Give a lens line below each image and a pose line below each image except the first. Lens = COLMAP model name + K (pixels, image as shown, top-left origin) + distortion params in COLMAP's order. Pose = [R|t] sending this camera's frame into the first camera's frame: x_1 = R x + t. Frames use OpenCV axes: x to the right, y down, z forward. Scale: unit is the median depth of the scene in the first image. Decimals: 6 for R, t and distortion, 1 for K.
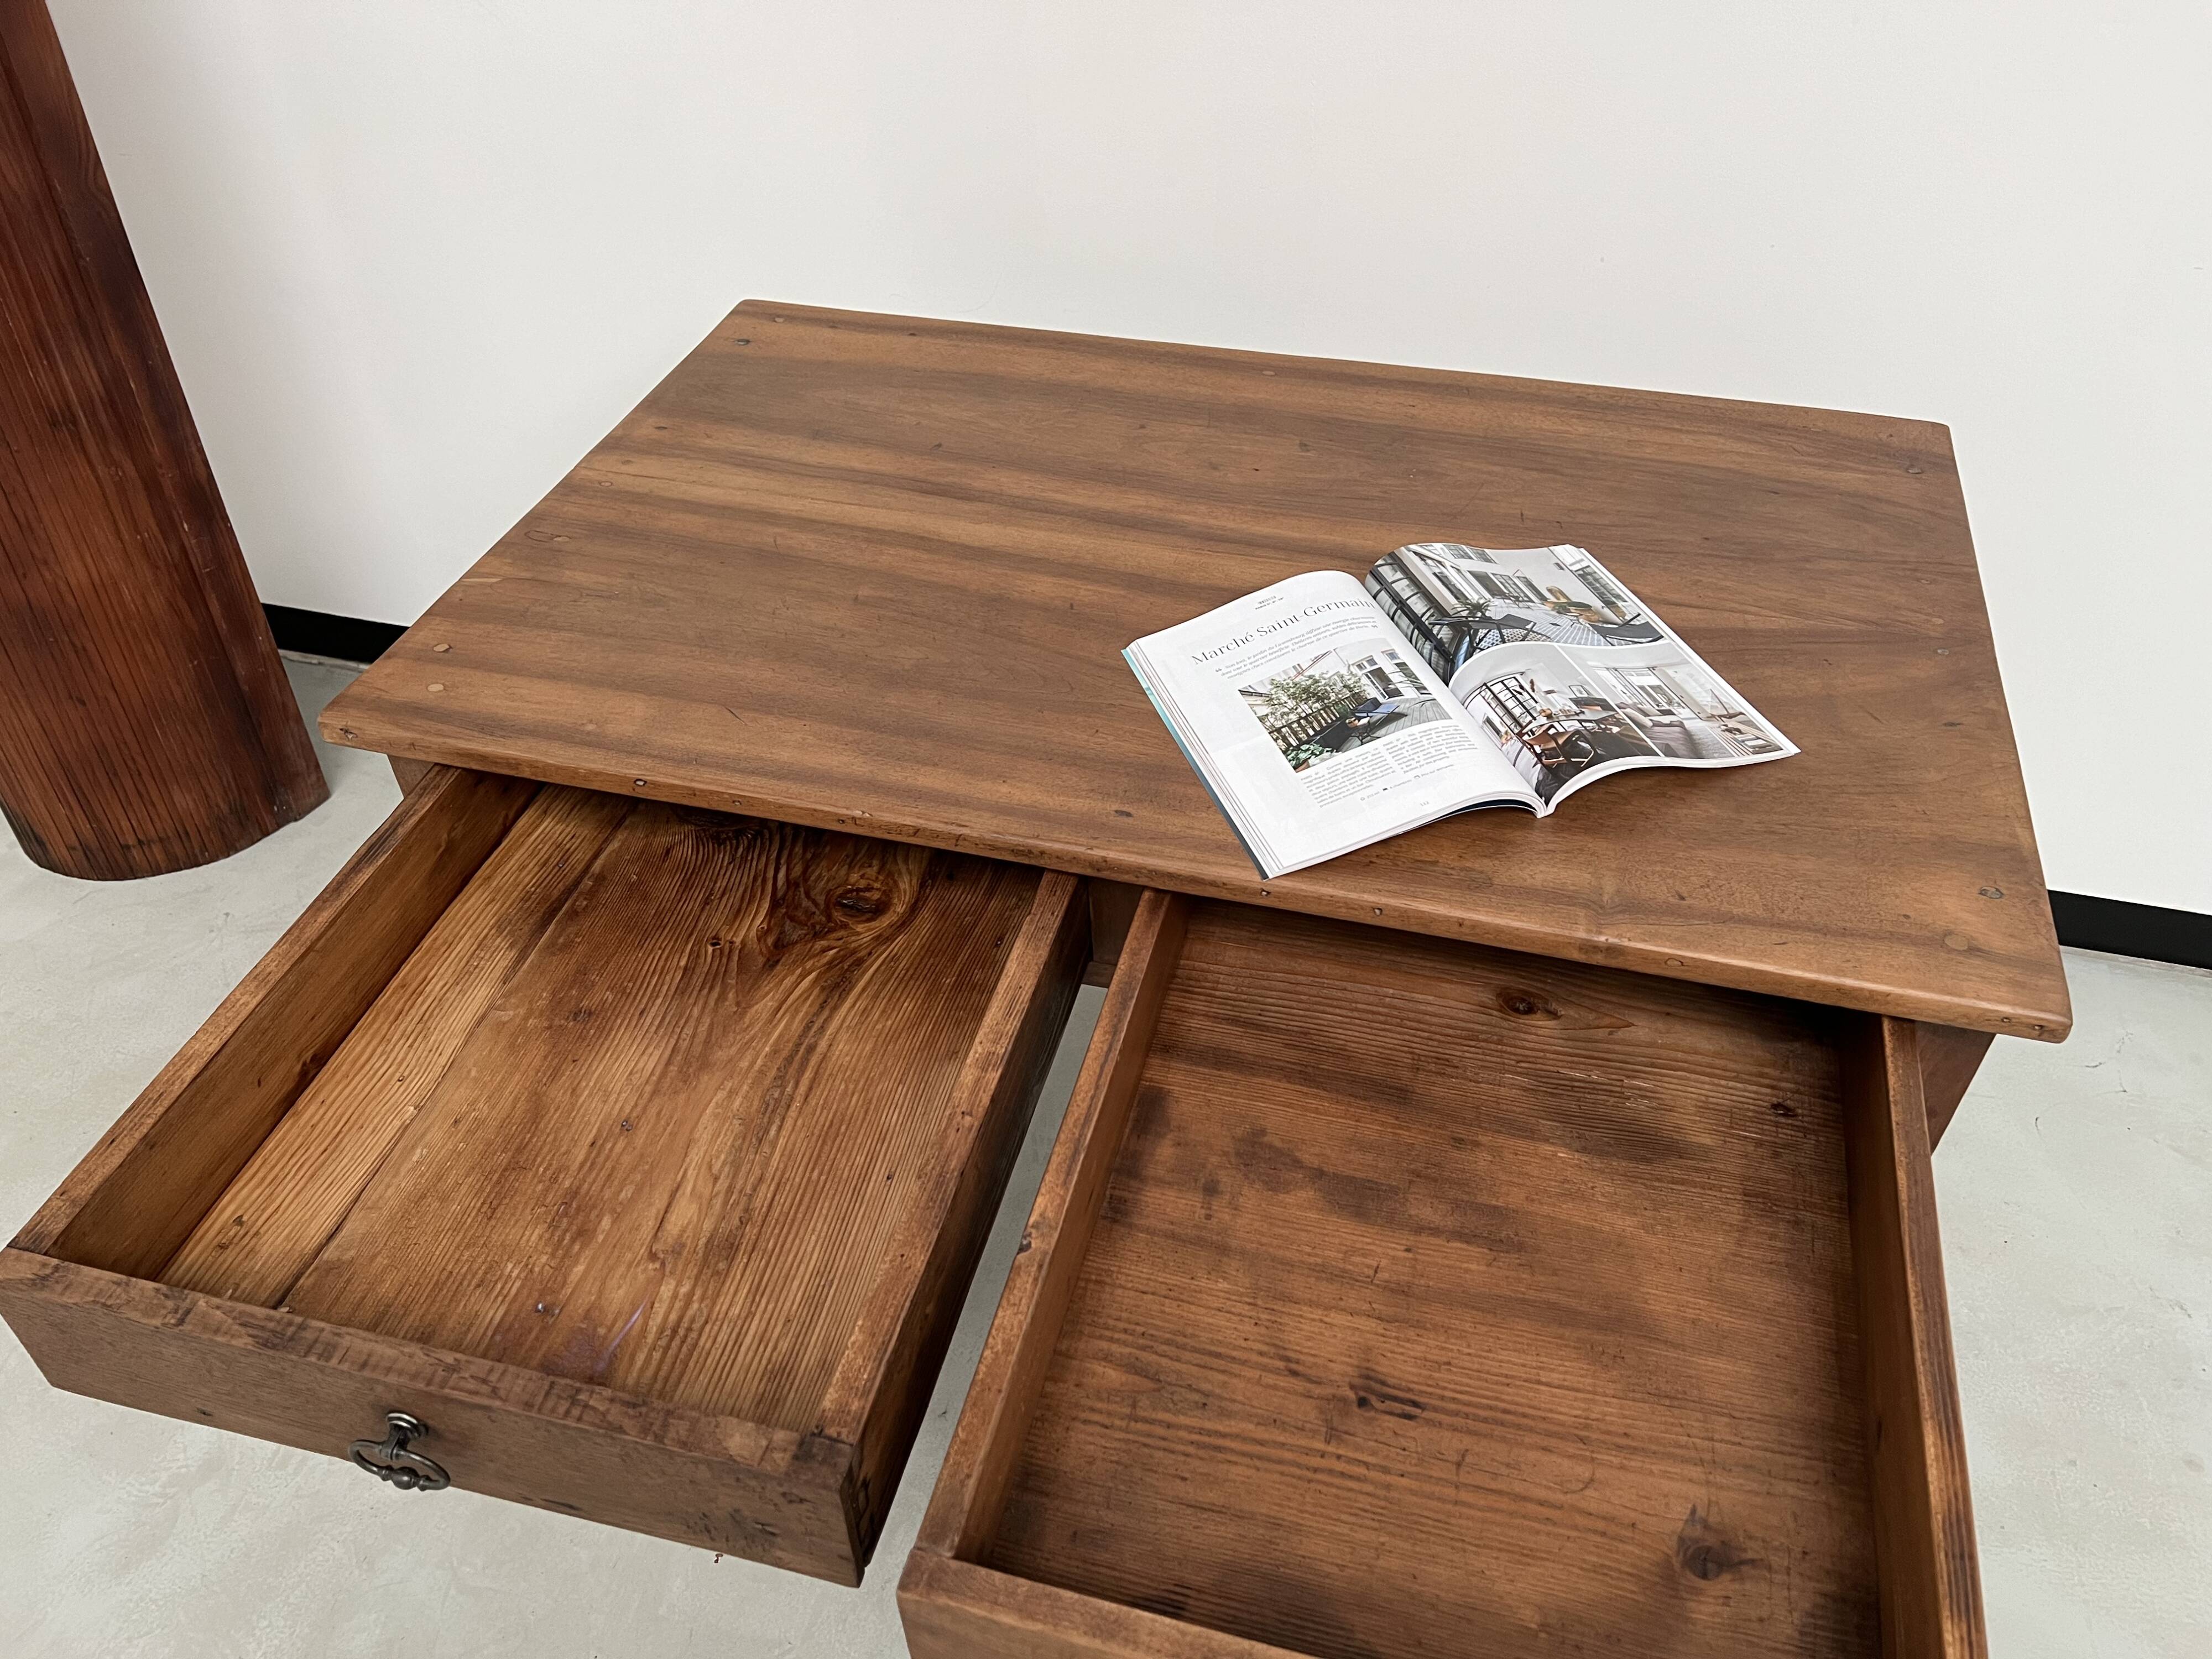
lens RADIAL K [[1671.1, 0, 1115.0], [0, 1671.1, 852.5], [0, 0, 1]] dist [0.064243, -0.074558]
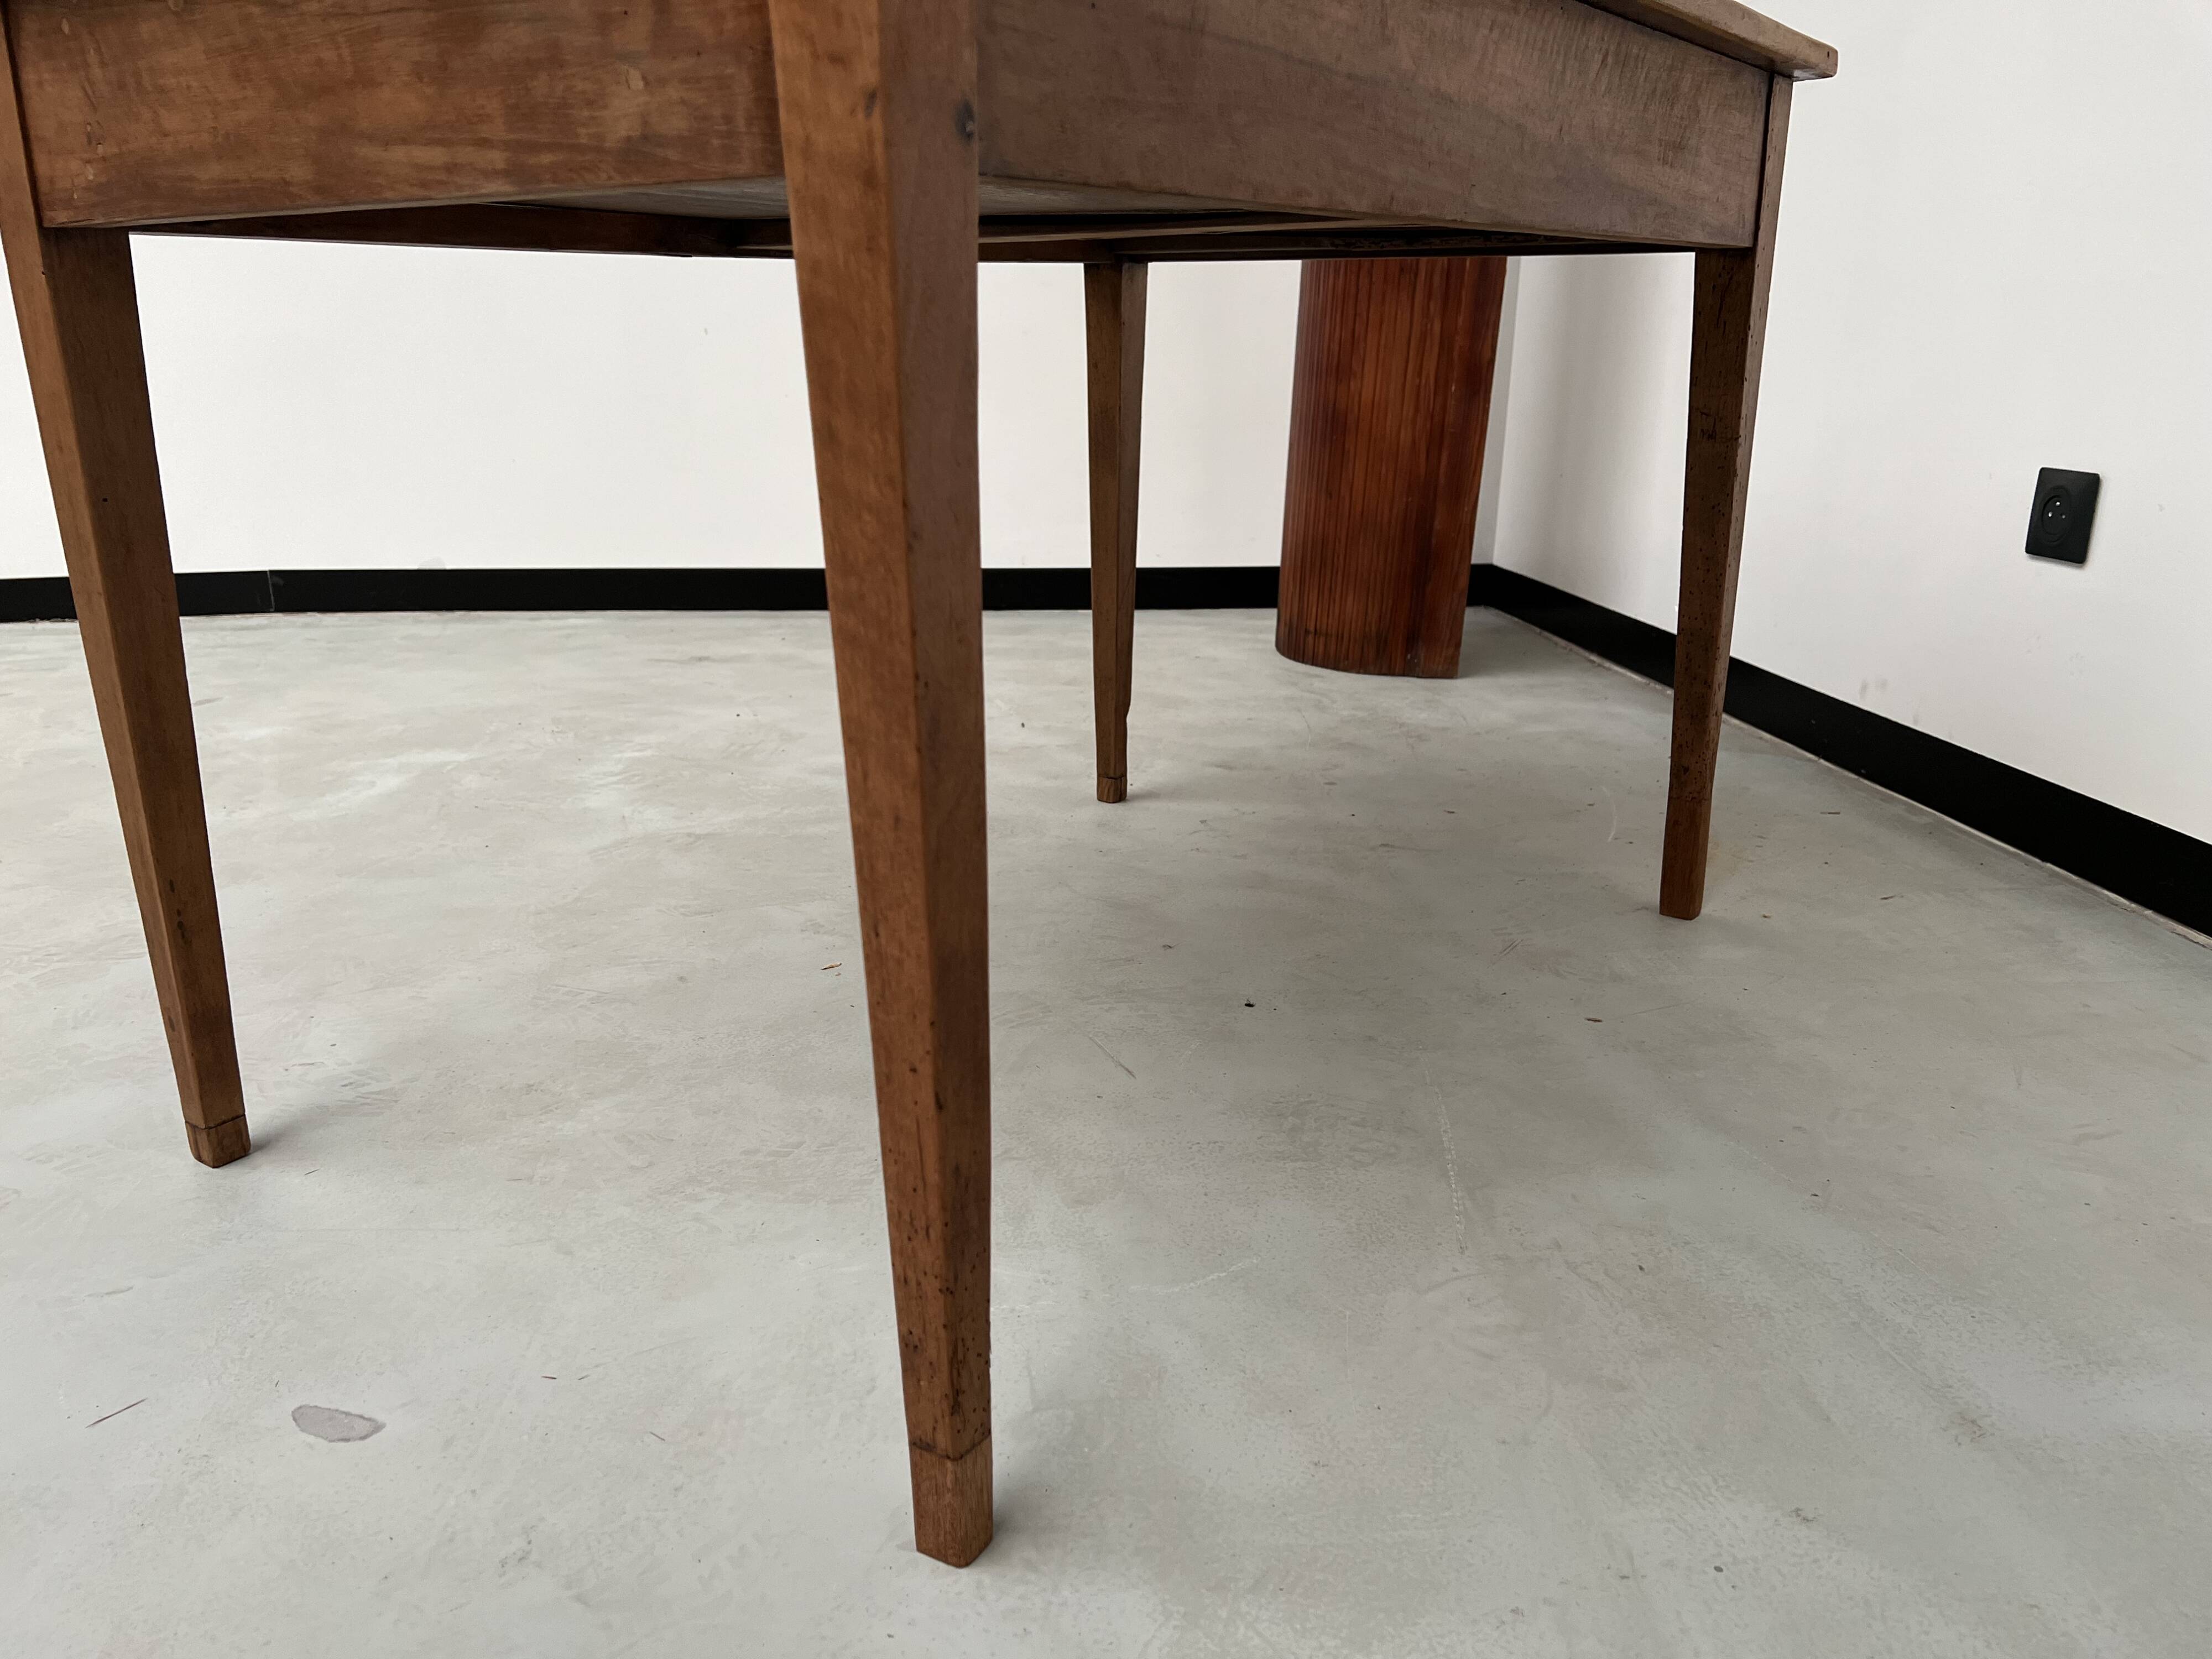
lens RADIAL K [[1671.1, 0, 1091.8], [0, 1671.1, 849.5], [0, 0, 1]] dist [0.064243, -0.074558]
pose [[0.389287, 0.290370, -0.874152, 0.828155], [-0.618139, 0.785940, -0.014208, 0.398264], [0.682905, 0.545879, 0.485445, 0.583532]]
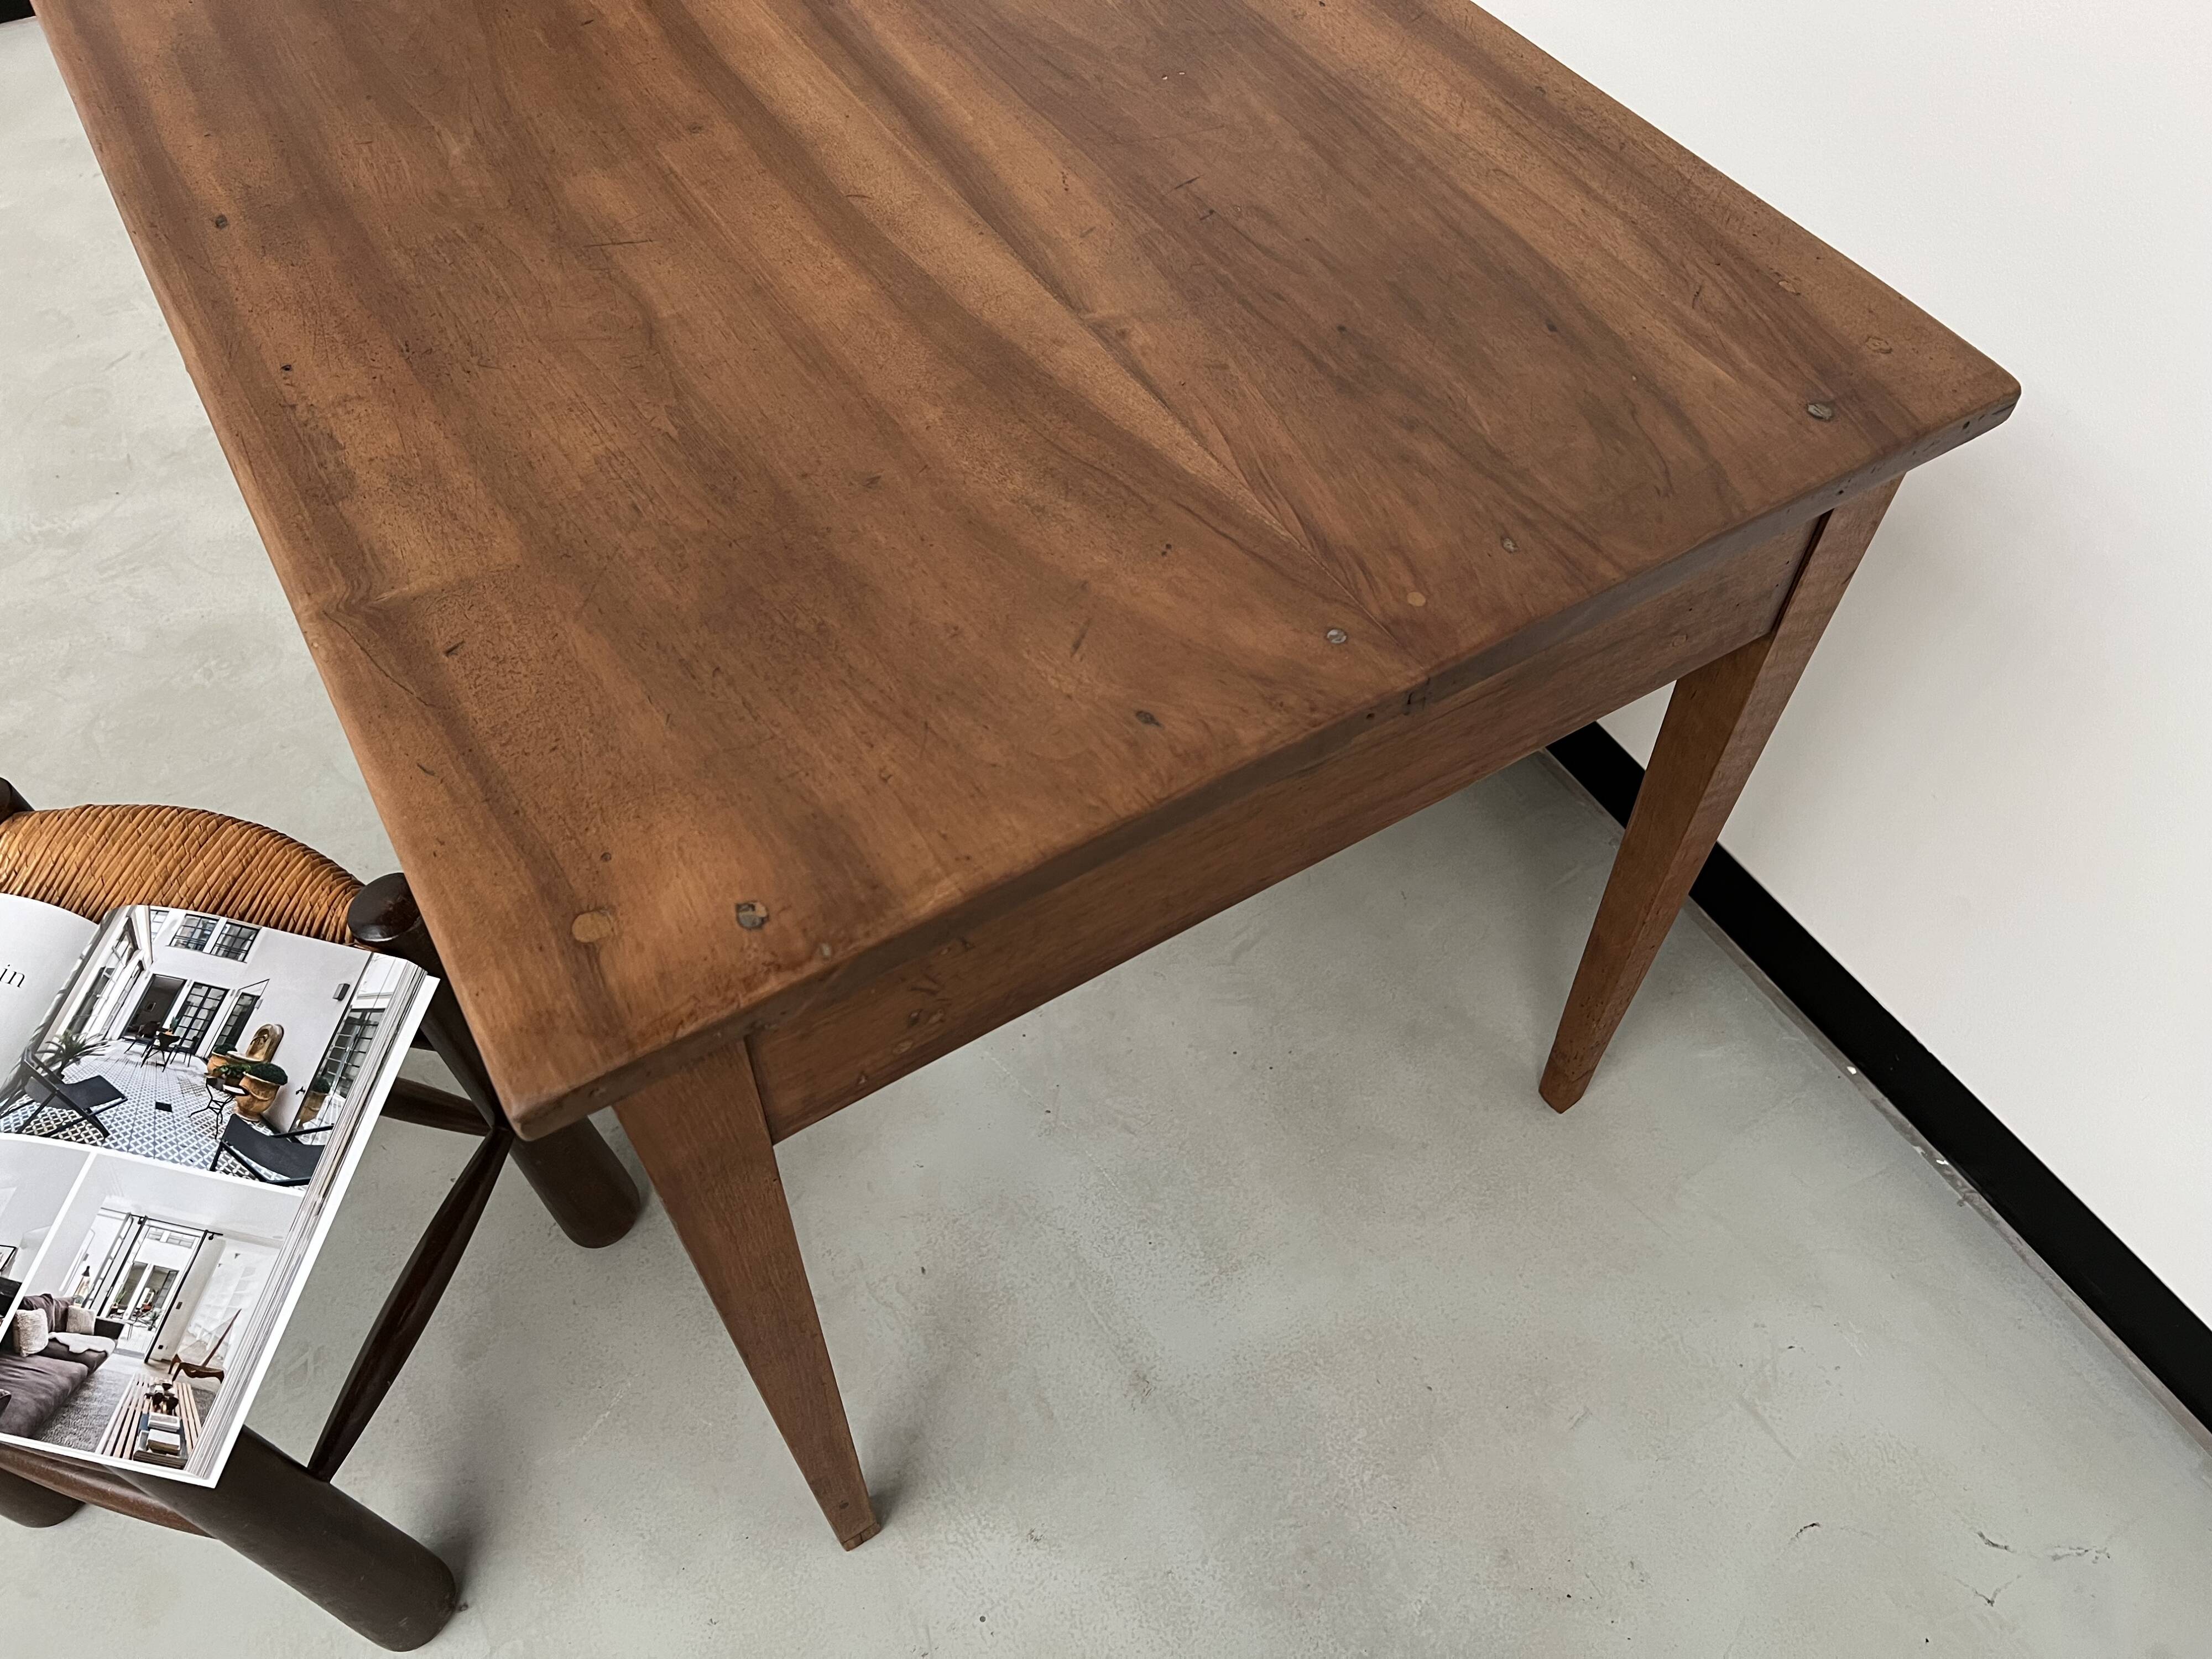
lens RADIAL K [[1671.1, 0, 1104.3], [0, 1671.1, 829.0], [0, 0, 1]] dist [0.064243, -0.074558]
pose [[0.716763, 0.561349, -0.413689, 0.654761], [-0.467901, 0.827045, 0.311553, -0.189624], [0.517029, -0.029744, 0.855451, 0.441210]]
